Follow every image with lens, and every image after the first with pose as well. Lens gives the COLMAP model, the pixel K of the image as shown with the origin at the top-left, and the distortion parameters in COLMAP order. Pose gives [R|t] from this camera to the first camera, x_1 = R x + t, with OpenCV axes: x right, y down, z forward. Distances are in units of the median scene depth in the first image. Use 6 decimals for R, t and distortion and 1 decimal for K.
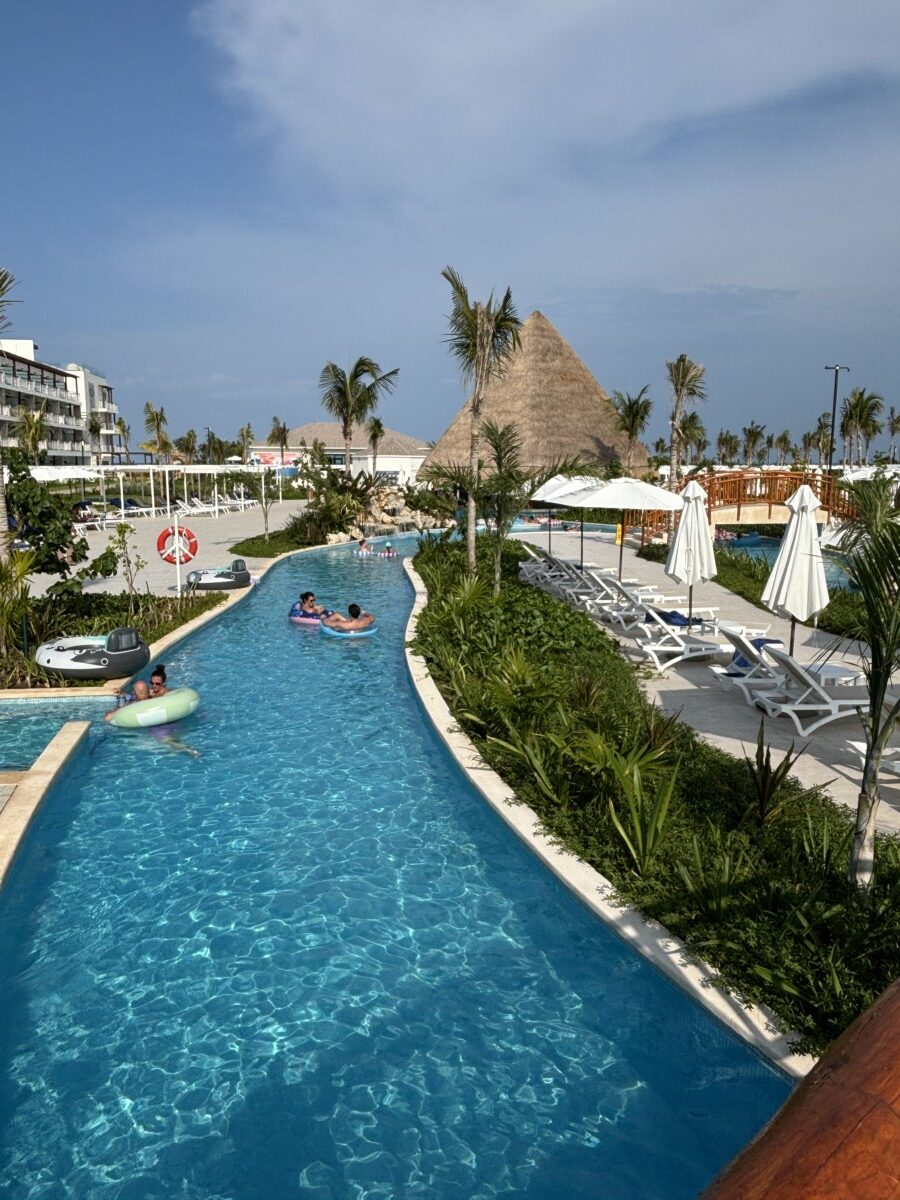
lens RADIAL K [[874.1, 0, 449.5], [0, 874.1, 599.7], [0, 0, 1]] dist [-0.002562, -0.000317]
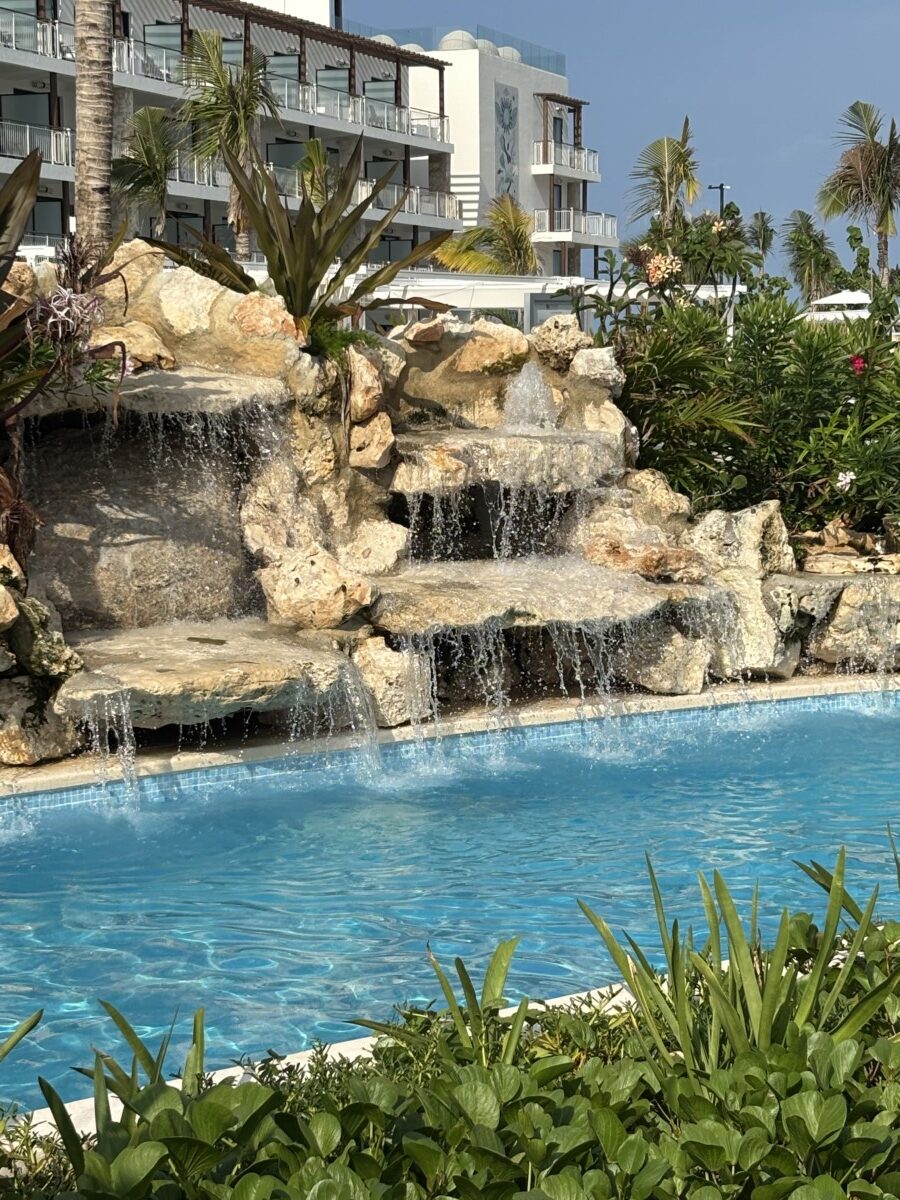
lens RADIAL K [[2539.1, 0, 450.6], [0, 2539.1, 600.3], [0, 0, 1]] dist [0.026165, 0.000000]
pose [[0.877854, 0.032078, -0.477853, 0.024657], [-0.059279, 0.997360, -0.041947, -0.021639], [0.475246, 0.065150, 0.877438, 0.202601]]
